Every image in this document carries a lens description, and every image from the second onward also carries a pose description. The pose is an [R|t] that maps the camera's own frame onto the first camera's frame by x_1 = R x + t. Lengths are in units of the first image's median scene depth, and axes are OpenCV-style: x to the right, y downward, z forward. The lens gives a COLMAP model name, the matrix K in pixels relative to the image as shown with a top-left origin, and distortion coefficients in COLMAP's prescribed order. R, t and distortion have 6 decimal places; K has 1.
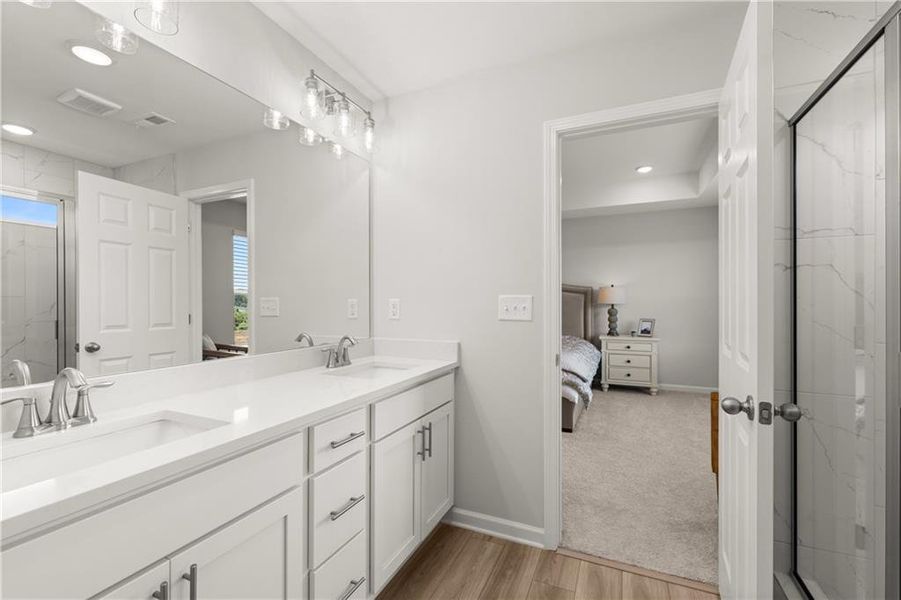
lens RADIAL K [[385.6, 0, 448.5], [0, 385.6, 305.6], [0, 0, 1]] dist [-0.002361, 0.000223]
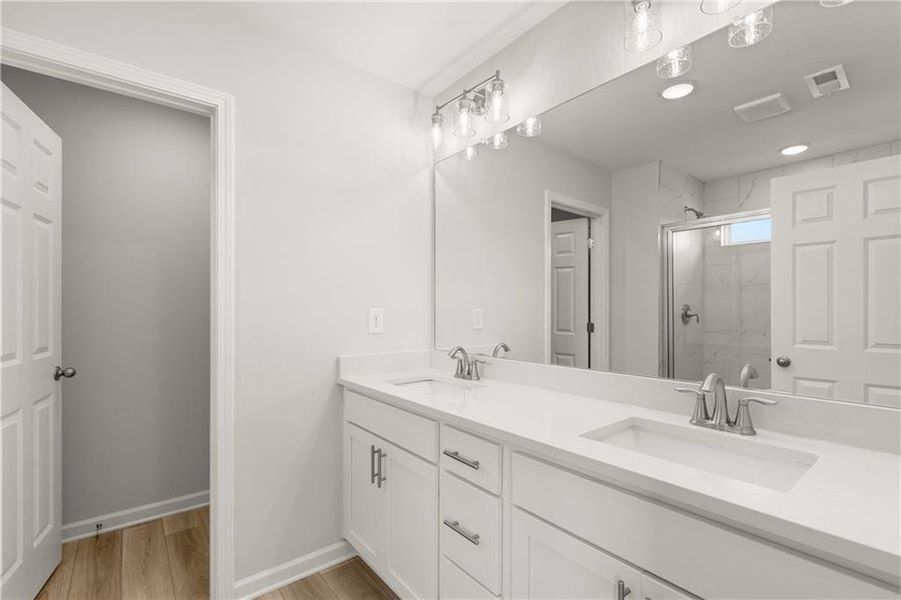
lens RADIAL K [[403.1, 0, 449.6], [0, 403.1, 315.7], [0, 0, 1]] dist [0.000182, 0.000033]
pose [[-0.451951, 0.002369, -0.892040, 0.354636], [-0.008461, 0.999940, 0.006942, -0.003689], [0.892003, 0.010685, -0.451903, 0.806786]]
